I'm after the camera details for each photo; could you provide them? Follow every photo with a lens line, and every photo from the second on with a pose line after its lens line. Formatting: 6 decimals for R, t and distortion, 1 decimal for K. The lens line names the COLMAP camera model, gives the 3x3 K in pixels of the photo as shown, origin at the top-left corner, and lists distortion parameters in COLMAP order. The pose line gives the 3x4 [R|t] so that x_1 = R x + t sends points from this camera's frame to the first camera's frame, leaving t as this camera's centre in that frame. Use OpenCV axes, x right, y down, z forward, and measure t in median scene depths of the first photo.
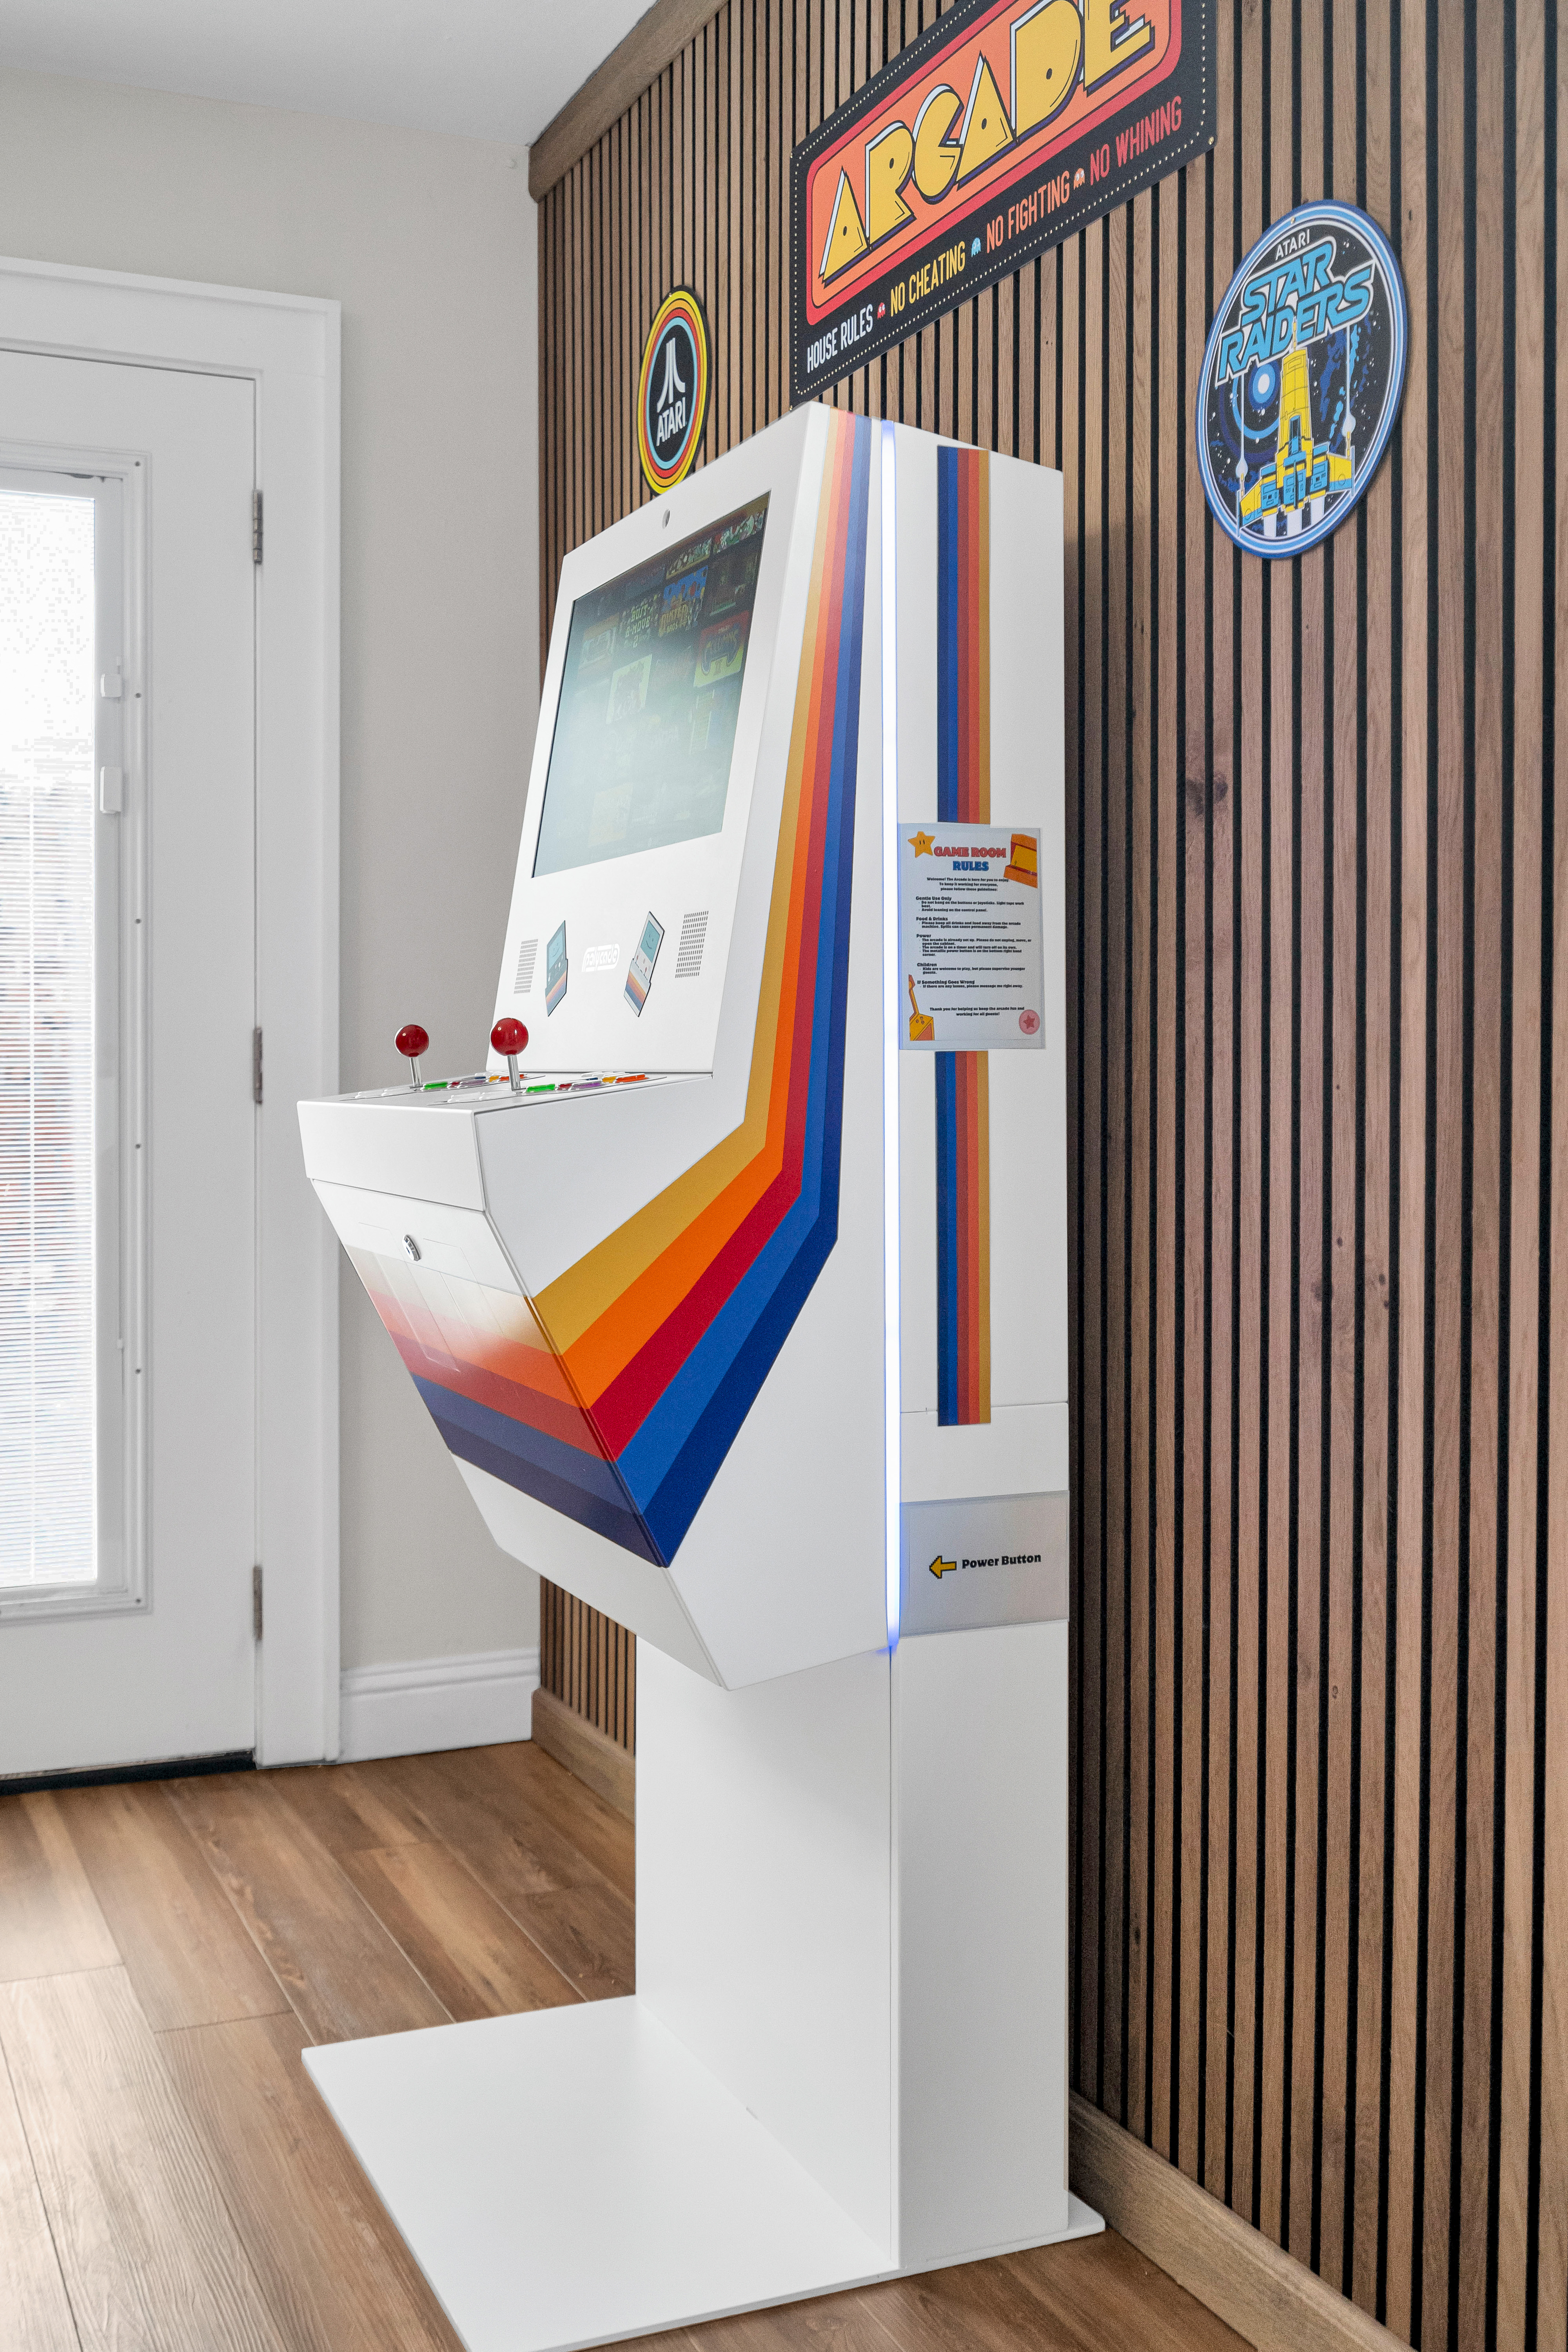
lens RADIAL K [[2353.8, 0, 774.3], [0, 2353.8, 1083.1], [0, 0, 1]] dist [0.010661, 0.000000]
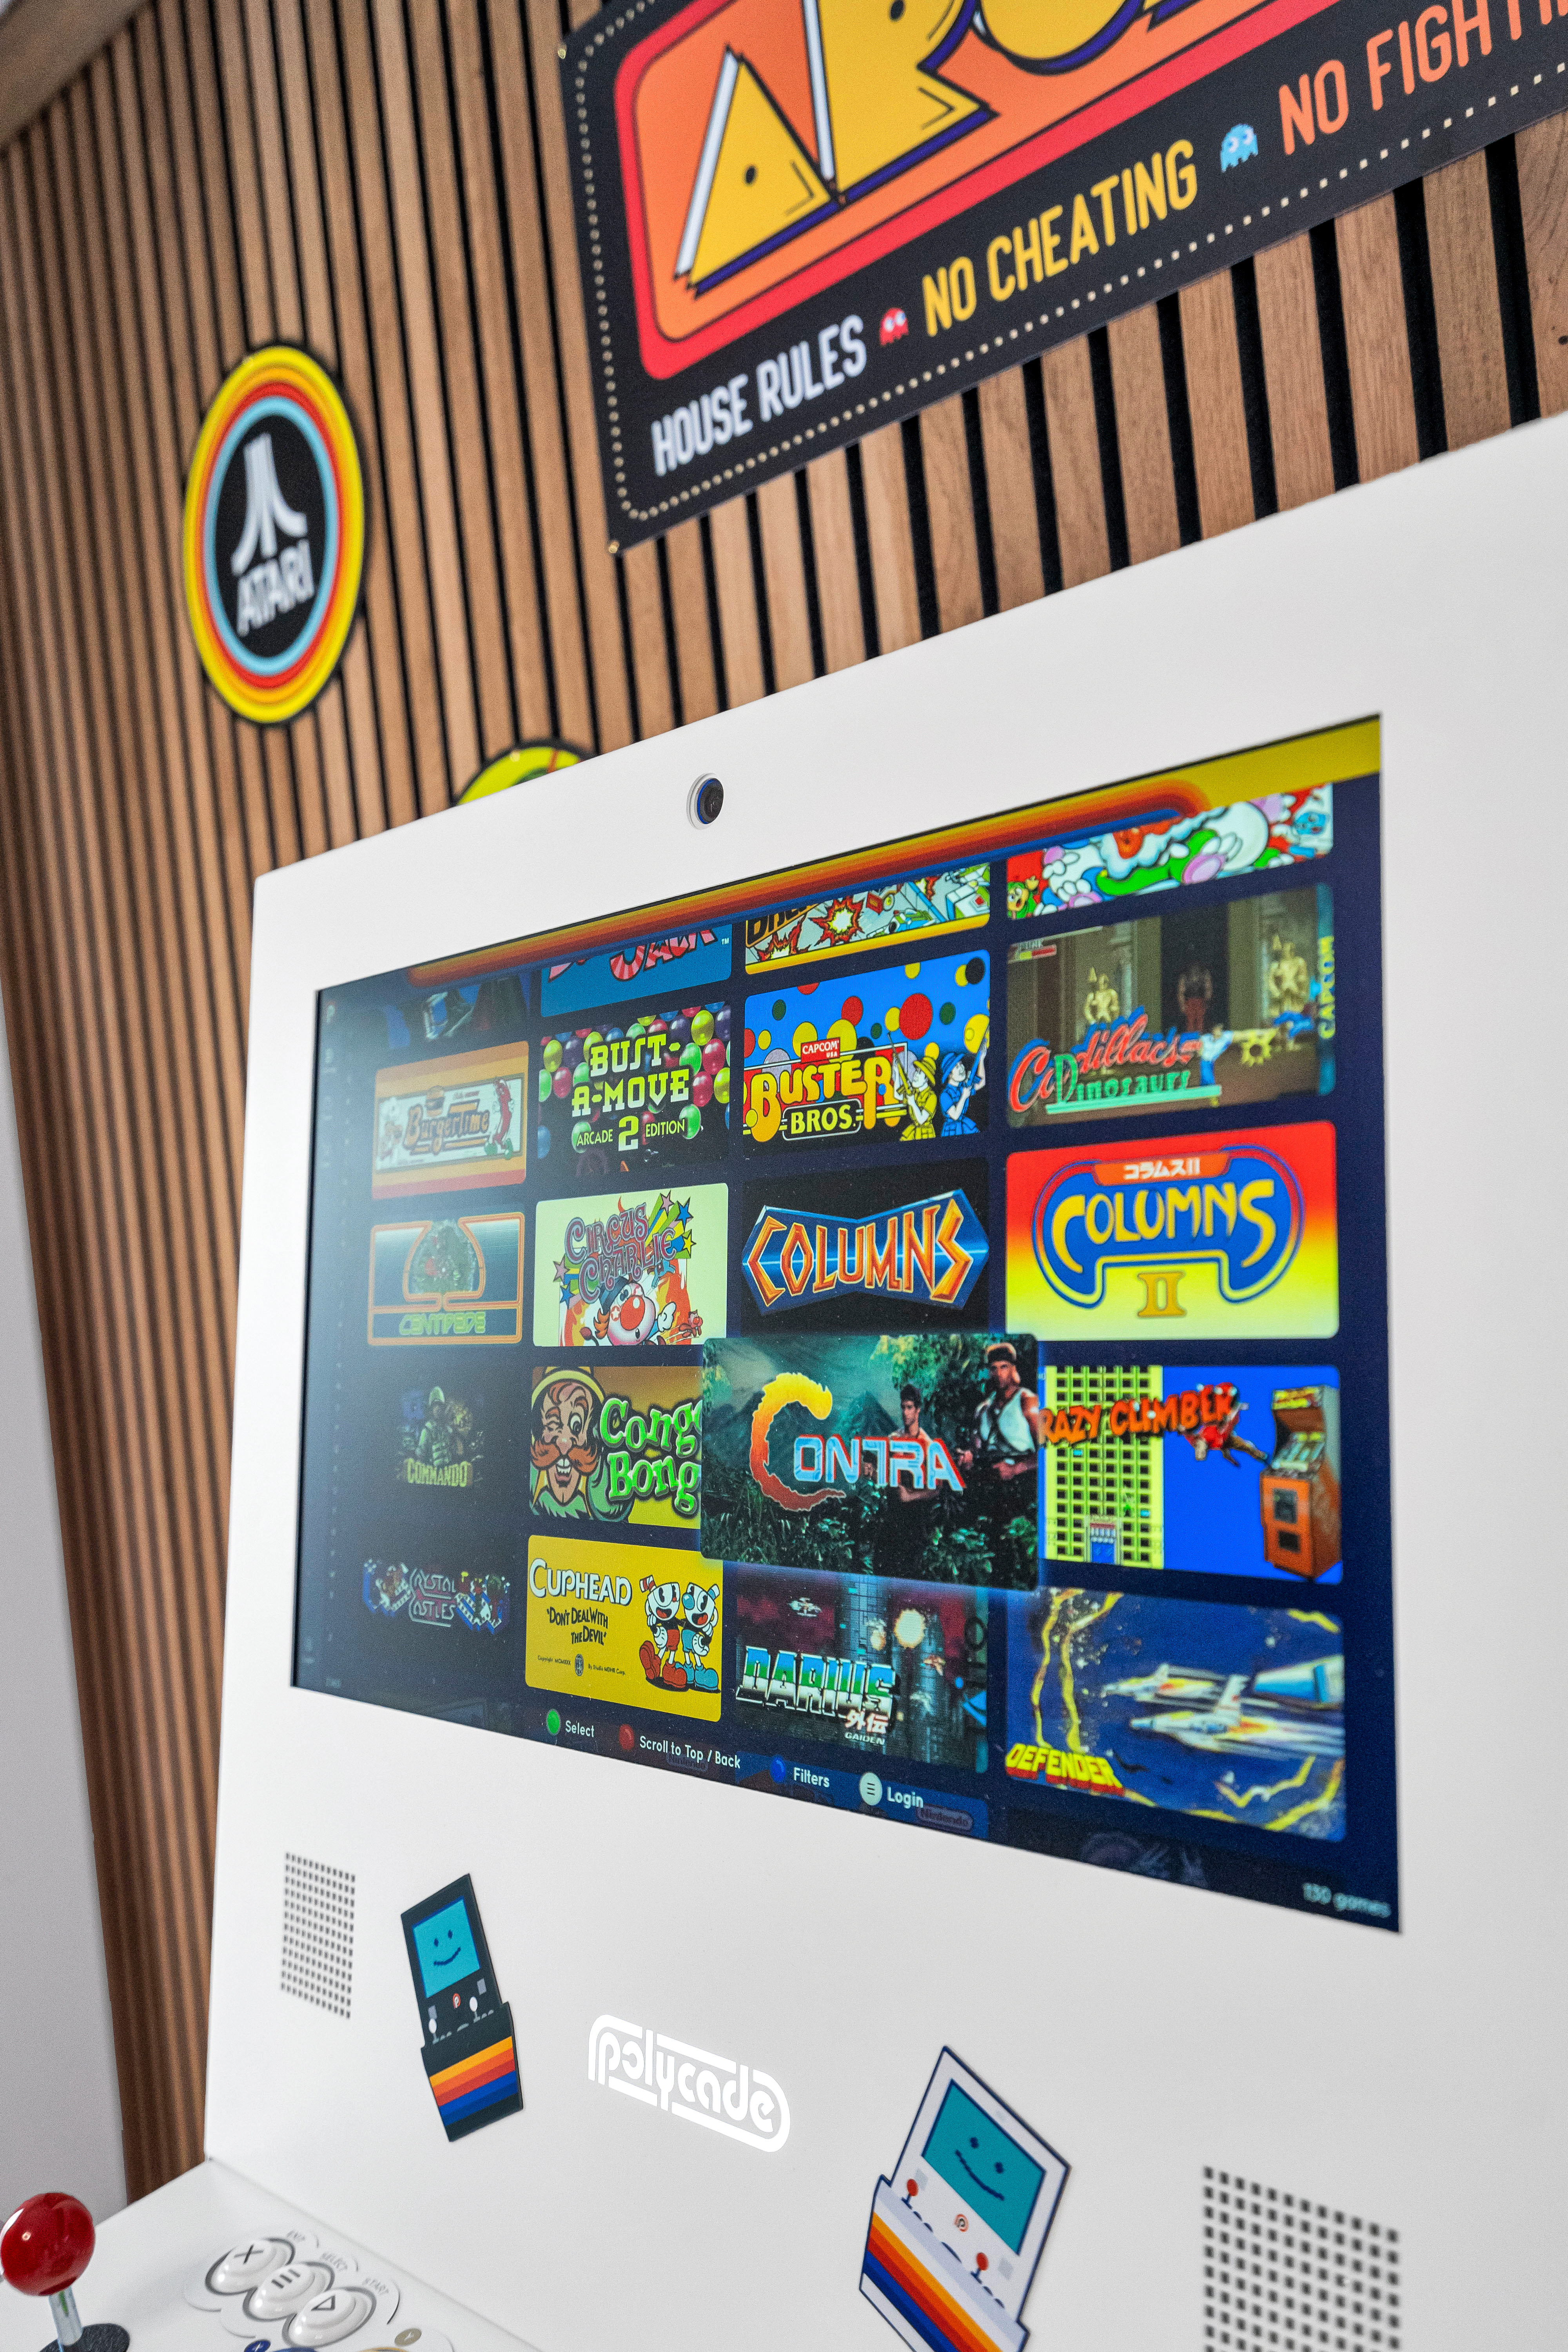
lens RADIAL K [[2095.8, 0, 790.4], [0, 2095.8, 1186.7], [0, 0, 1]] dist [0.011979, -0.006074]
pose [[0.939917, -0.098412, 0.326913, -0.136229], [0.103527, 0.994625, 0.001762, -0.169603], [-0.325329, 0.032188, 0.945053, 0.654263]]
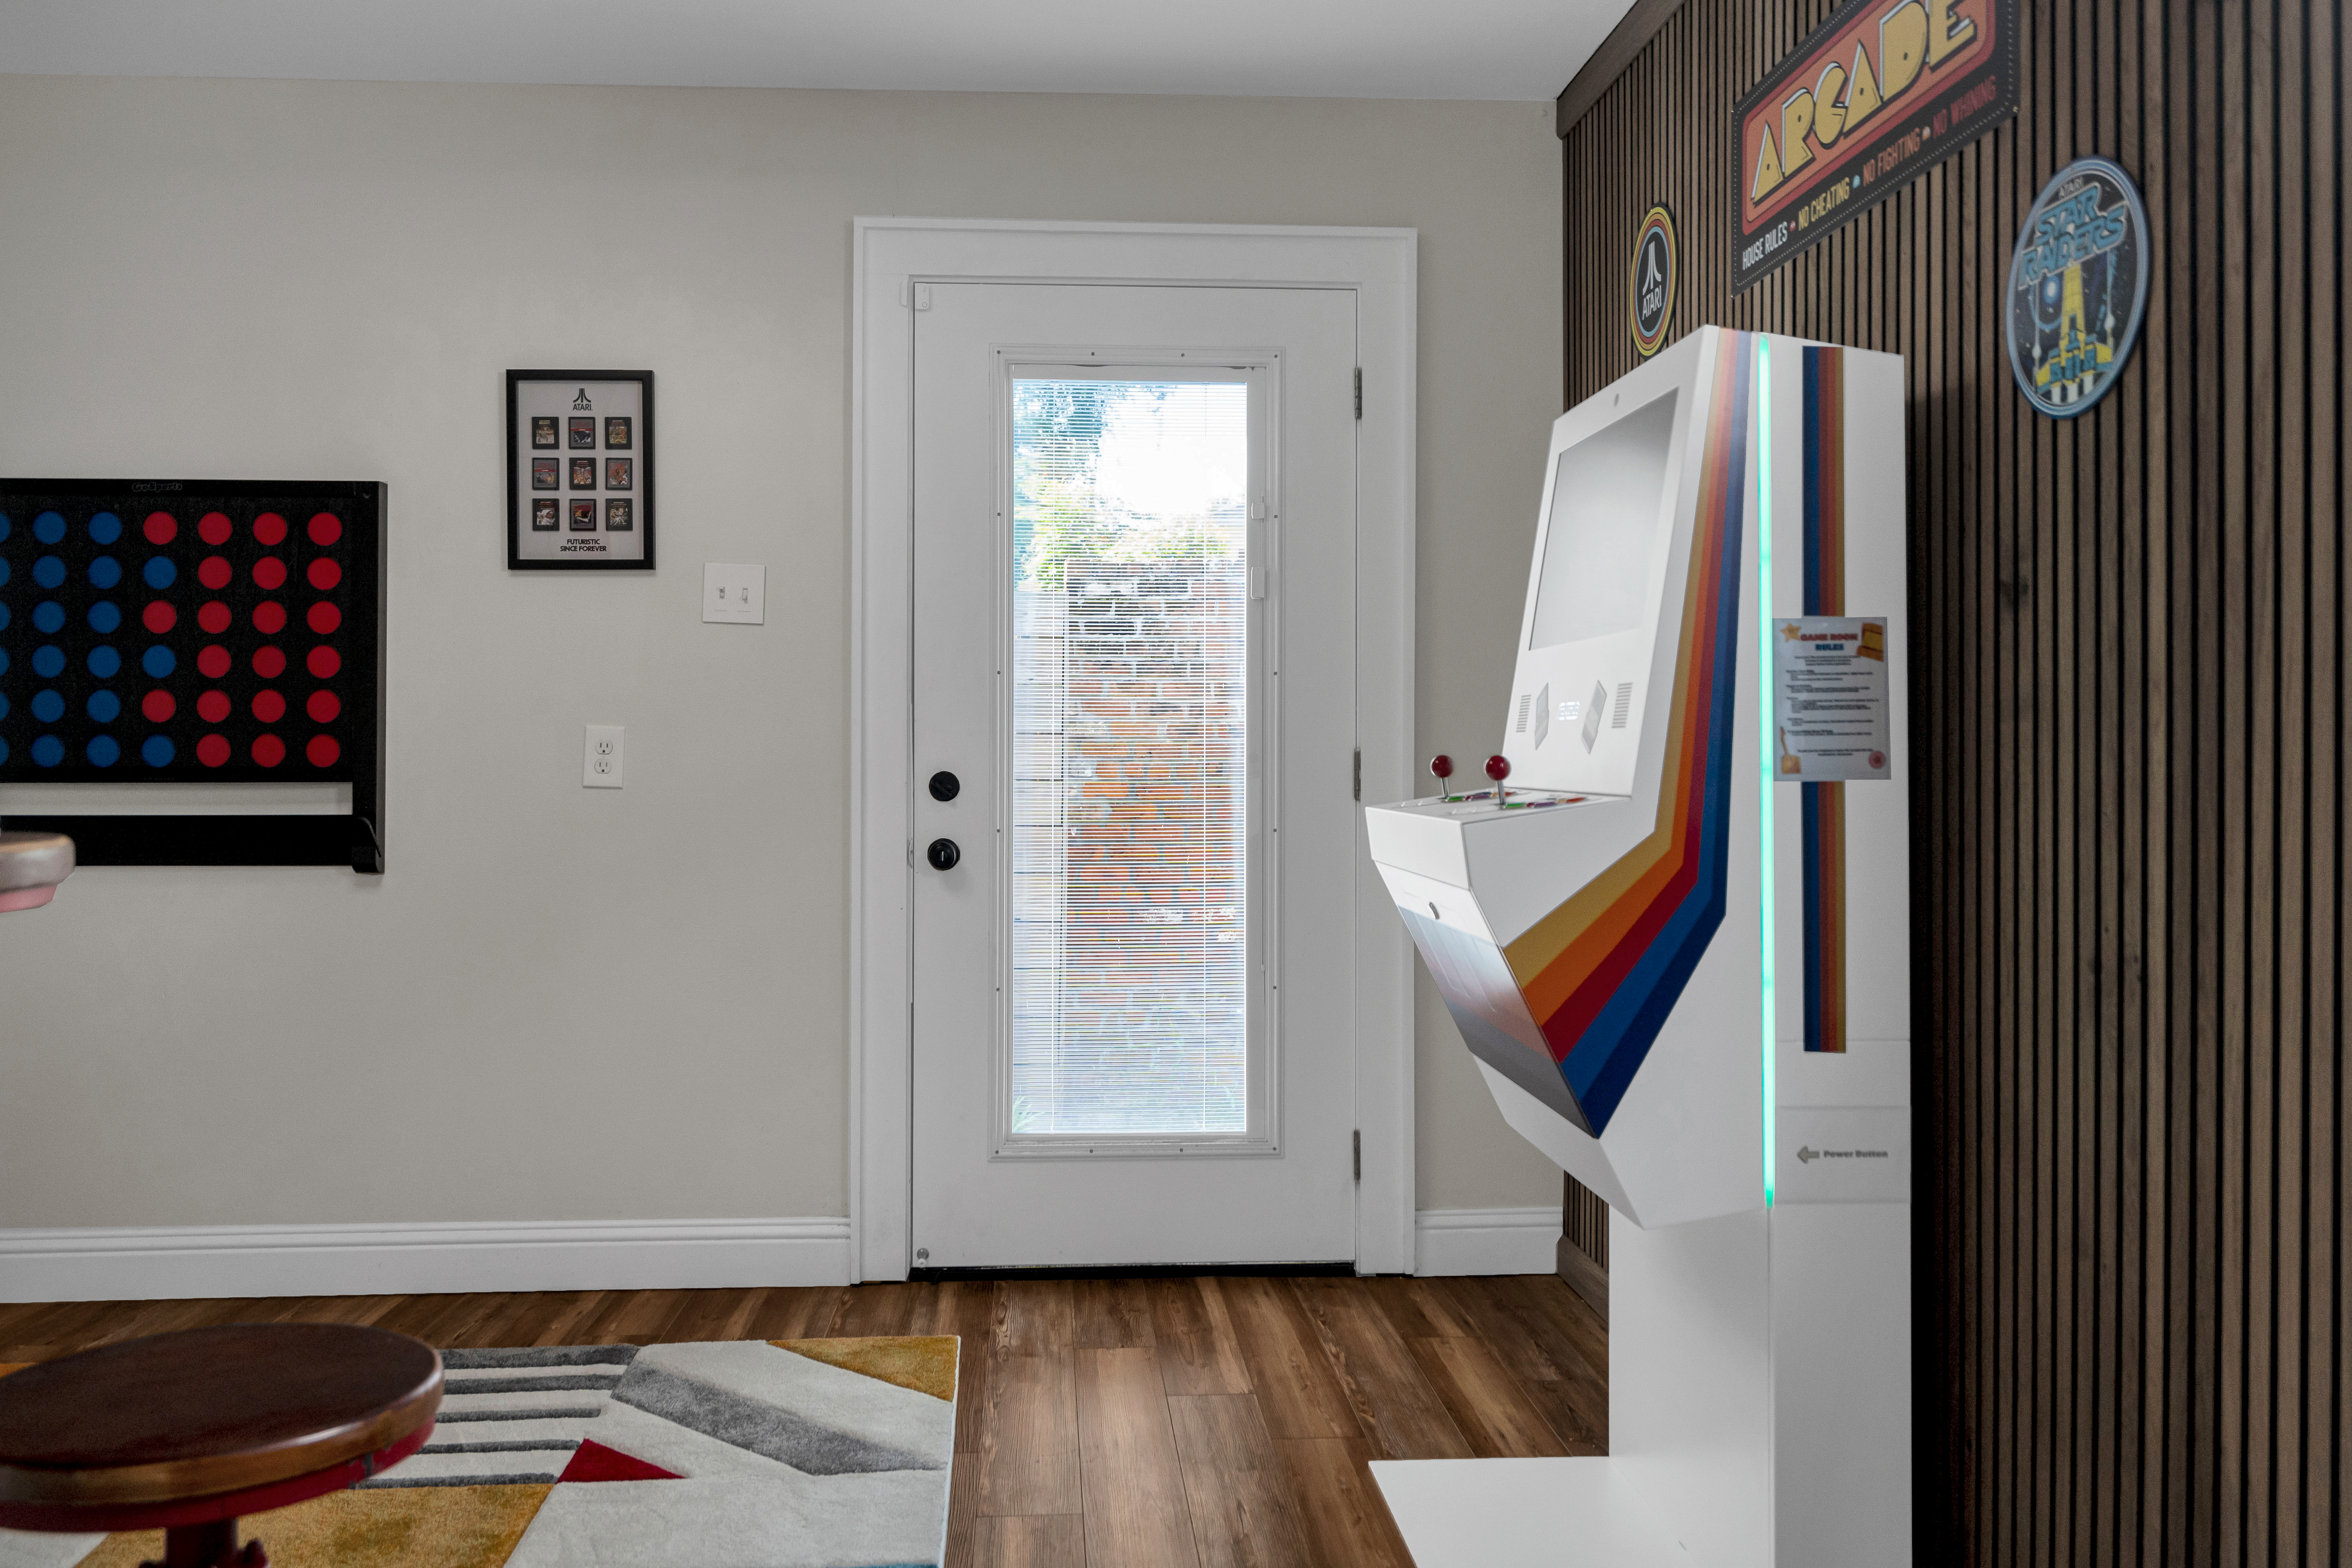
lens RADIAL K [[1890.4, 0, 1191.4], [0, 1890.4, 739.3], [0, 0, 1]] dist [0.017479, 0.020185]
pose [[0.946207, 0.000010, -0.323561, 0.075843], [-0.004344, 0.999910, -0.012674, -0.019249], [0.323532, 0.013398, 0.946122, -0.147150]]
